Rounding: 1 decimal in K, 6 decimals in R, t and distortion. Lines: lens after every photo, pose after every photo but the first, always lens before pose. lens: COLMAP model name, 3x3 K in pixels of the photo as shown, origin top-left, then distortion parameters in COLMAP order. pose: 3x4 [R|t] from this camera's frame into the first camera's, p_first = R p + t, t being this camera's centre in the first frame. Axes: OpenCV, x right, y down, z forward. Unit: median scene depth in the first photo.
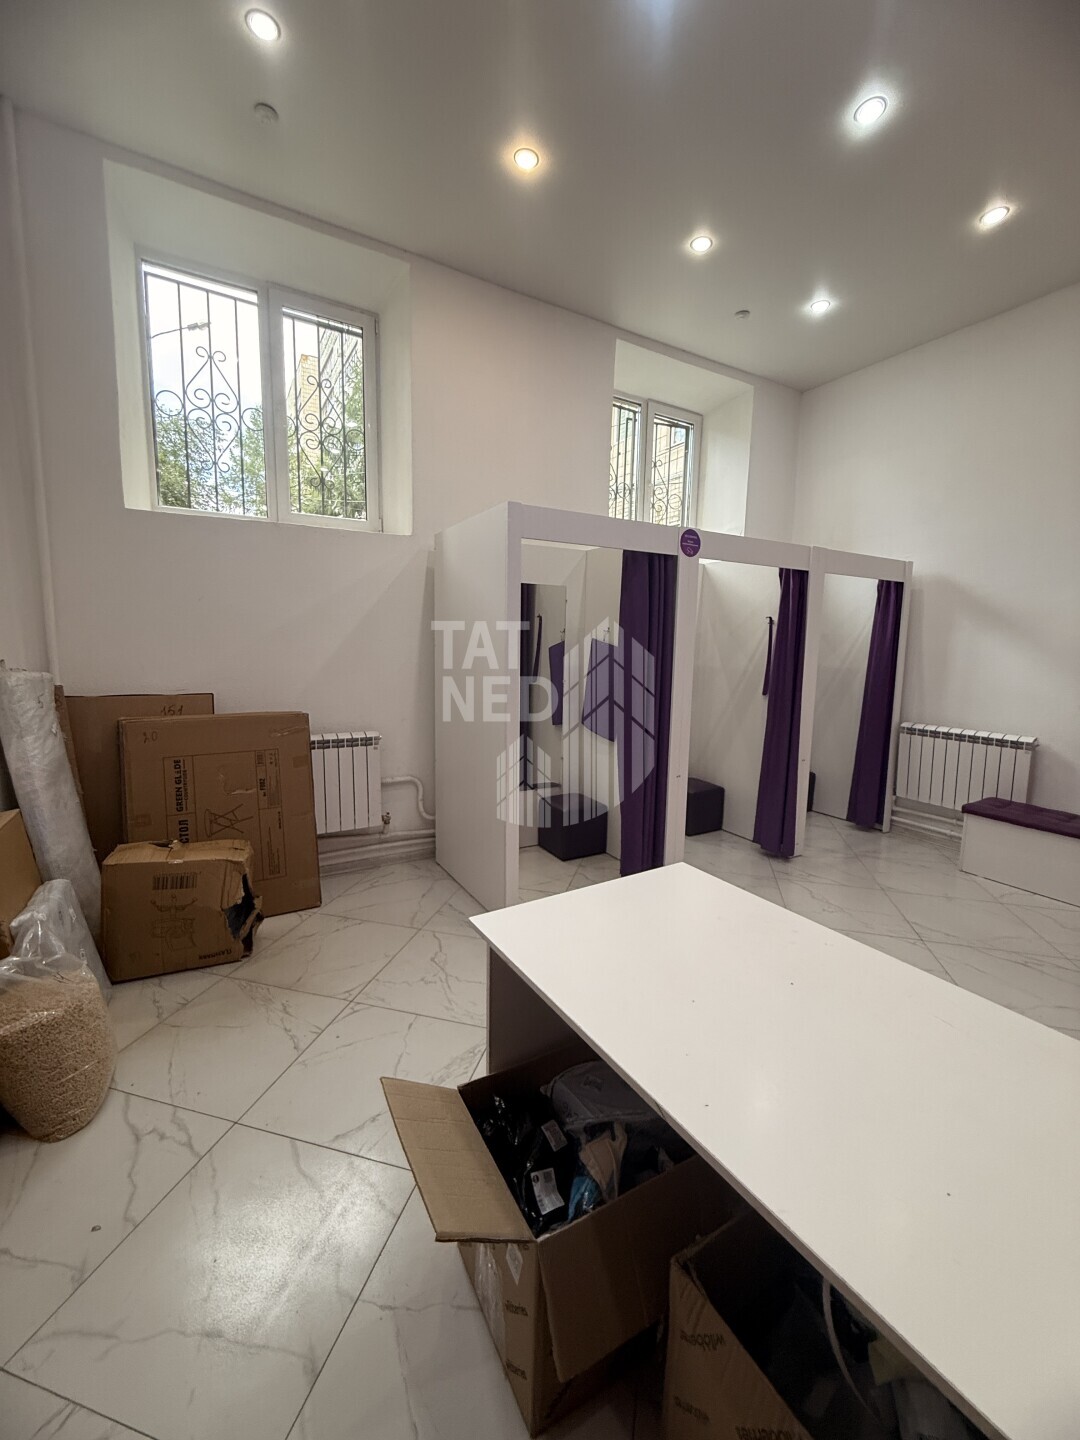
lens RADIAL K [[585.8, 0, 544.4], [0, 585.8, 719.2], [0, 0, 1]] dist [0.000590, -0.000086]
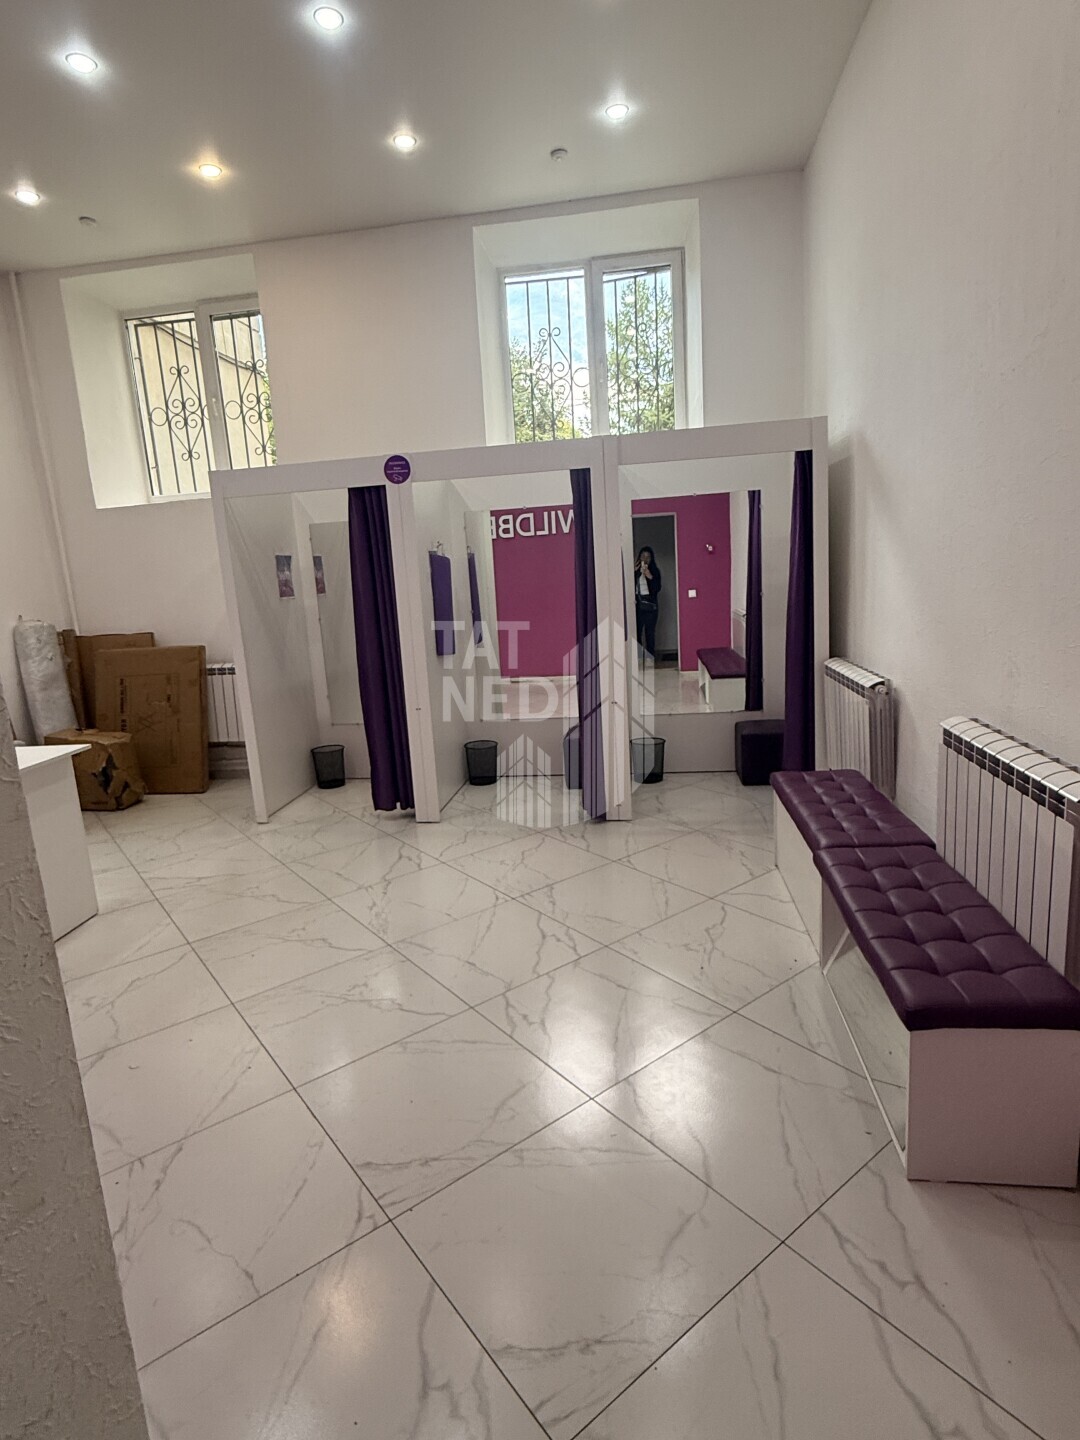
lens RADIAL K [[742.4, 0, 542.8], [0, 742.4, 721.1], [0, 0, 1]] dist [-0.003264, -0.000271]
pose [[0.789269, 0.060888, -0.611021, 1.220040], [-0.004583, 0.995628, 0.093294, -0.002833], [0.614030, -0.070834, 0.786098, 0.156776]]
